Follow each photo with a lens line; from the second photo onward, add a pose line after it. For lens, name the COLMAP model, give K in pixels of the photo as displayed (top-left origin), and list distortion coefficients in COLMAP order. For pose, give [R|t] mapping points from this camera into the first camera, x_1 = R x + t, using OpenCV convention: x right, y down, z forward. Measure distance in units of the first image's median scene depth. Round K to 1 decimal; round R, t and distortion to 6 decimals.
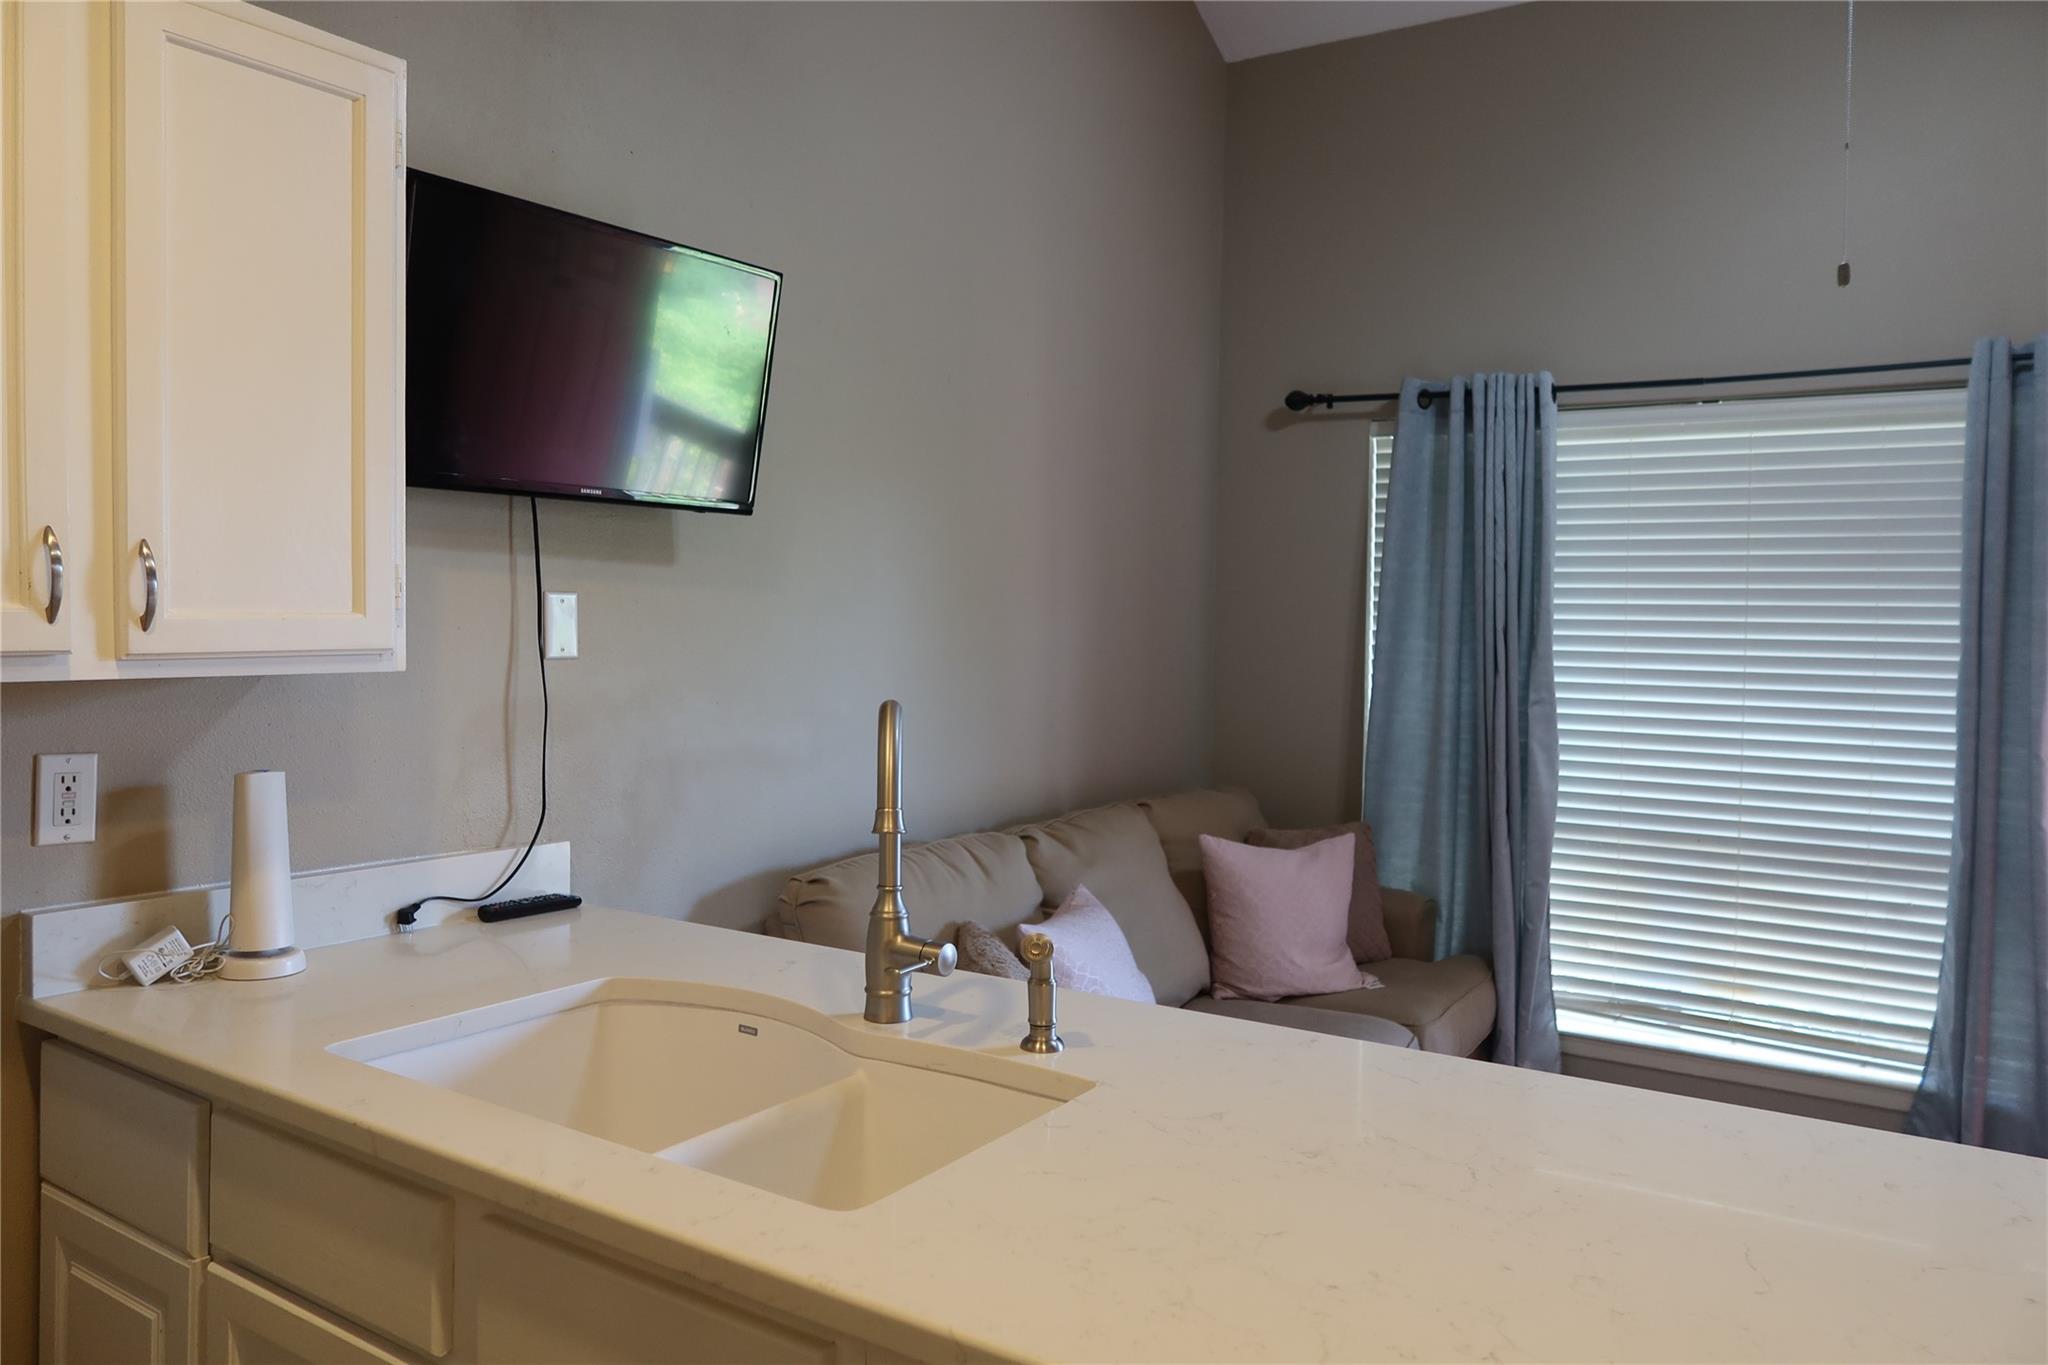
lens RADIAL K [[1414.7, 0, 1009.8], [0, 1414.7, 675.8], [0, 0, 1]] dist [-0.030468, 0.013470]
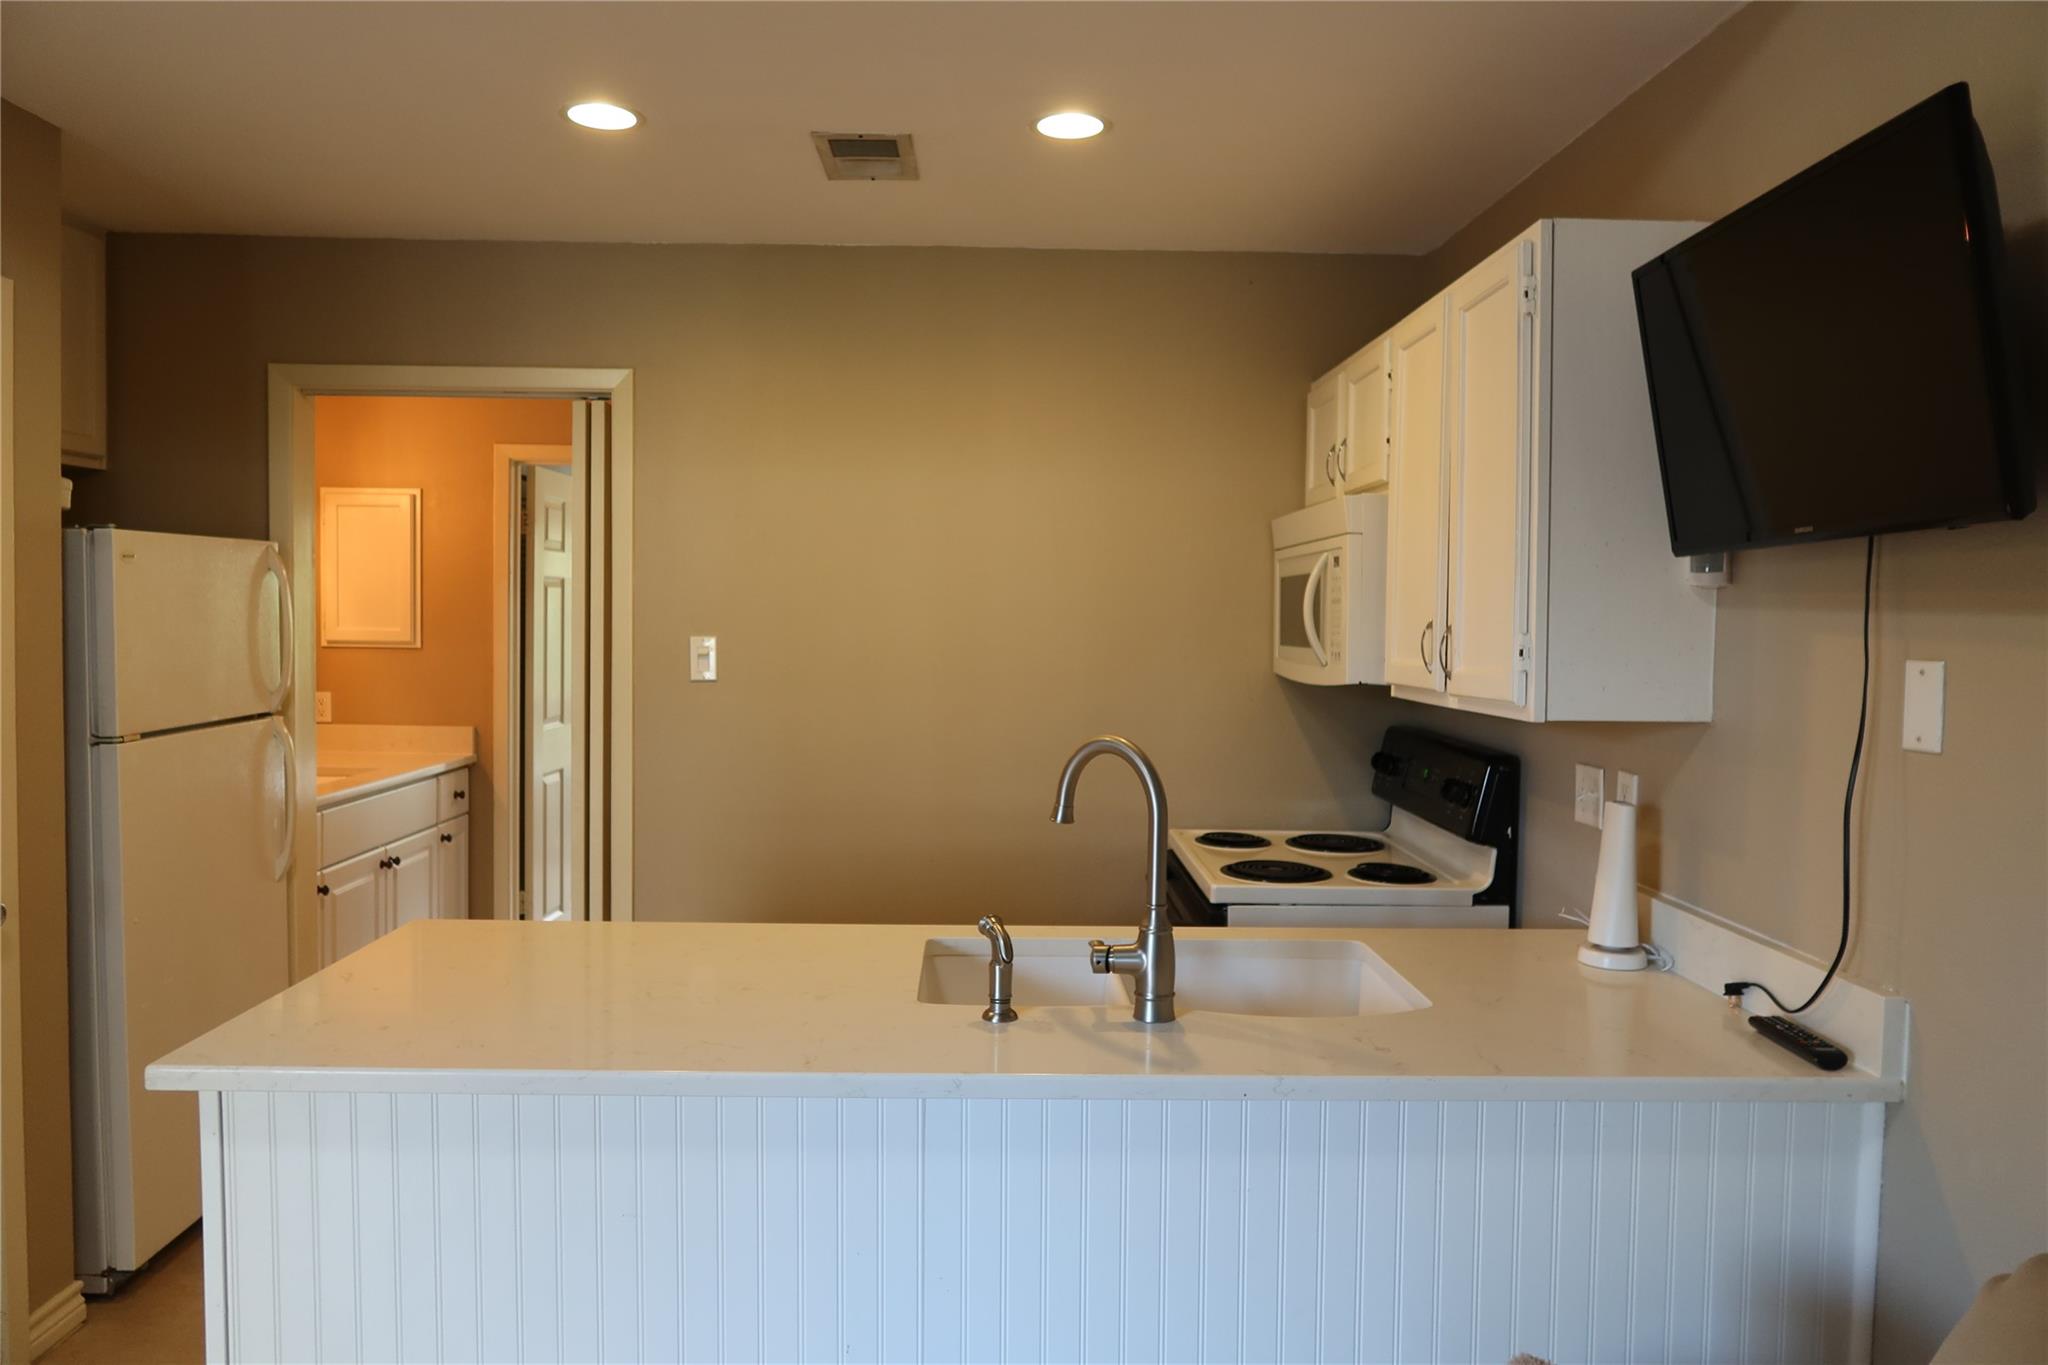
lens RADIAL K [[1414.7, 0, 1018.9], [0, 1414.7, 675.4], [0, 0, 1]] dist [-0.030468, 0.013470]
pose [[-0.811128, -0.001649, -0.584867, 0.646378], [-0.046213, 0.997050, 0.061278, -0.099223], [0.583040, 0.076733, -0.808812, 1.752258]]
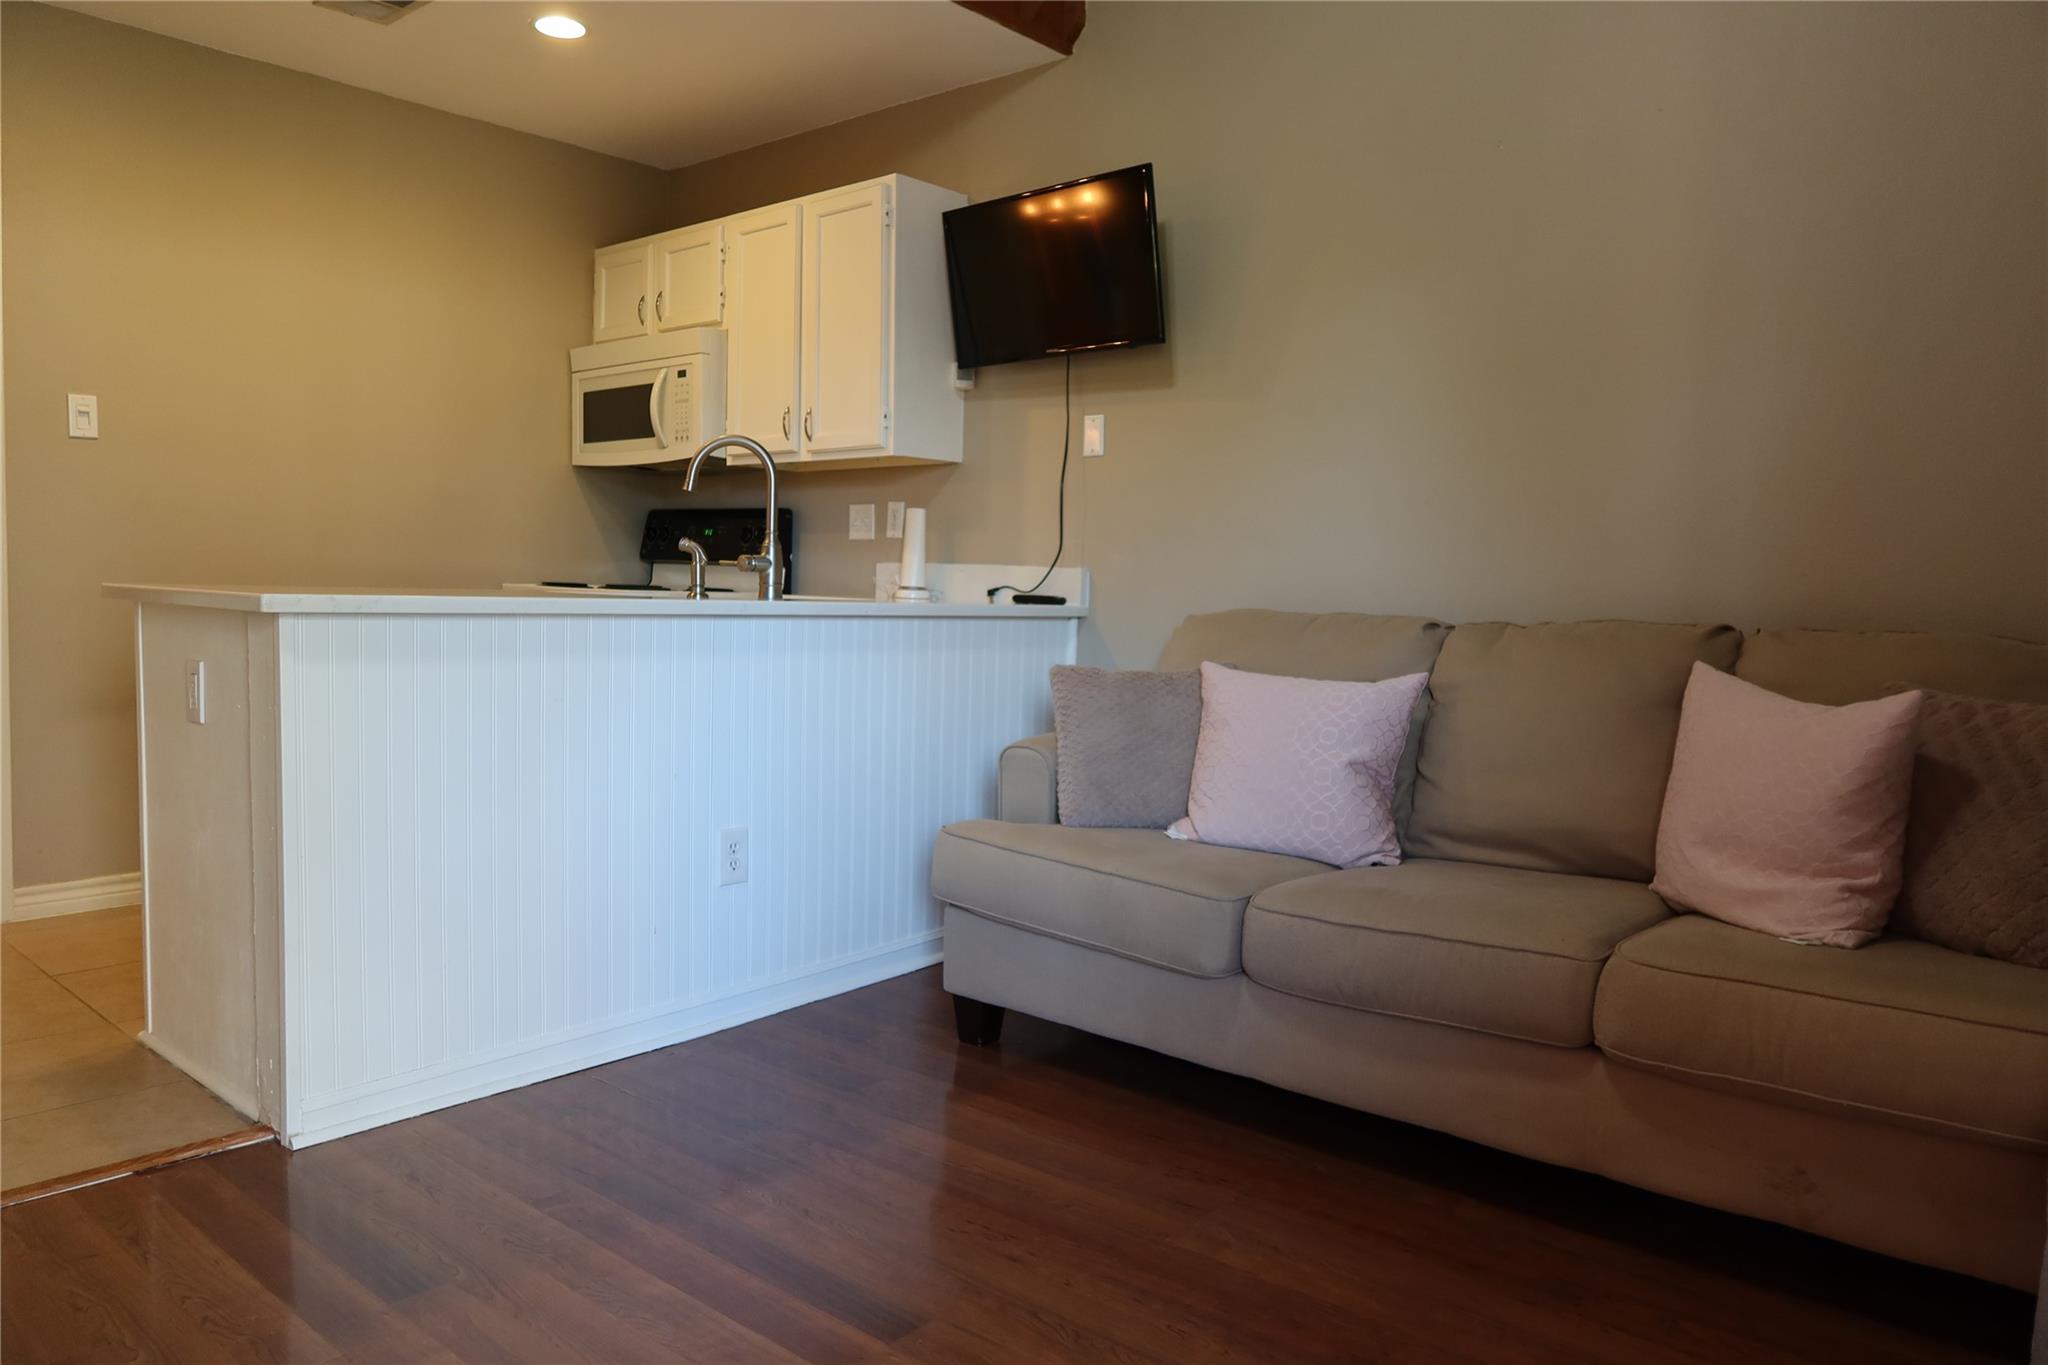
lens RADIAL K [[1414.7, 0, 1021.1], [0, 1414.7, 681.3], [0, 0, 1]] dist [-0.030468, 0.013470]
pose [[-0.122266, 0.050165, -0.991229, 1.760910], [-0.064070, 0.996240, 0.058321, 0.208863], [0.990427, 0.070638, -0.118592, 1.510808]]
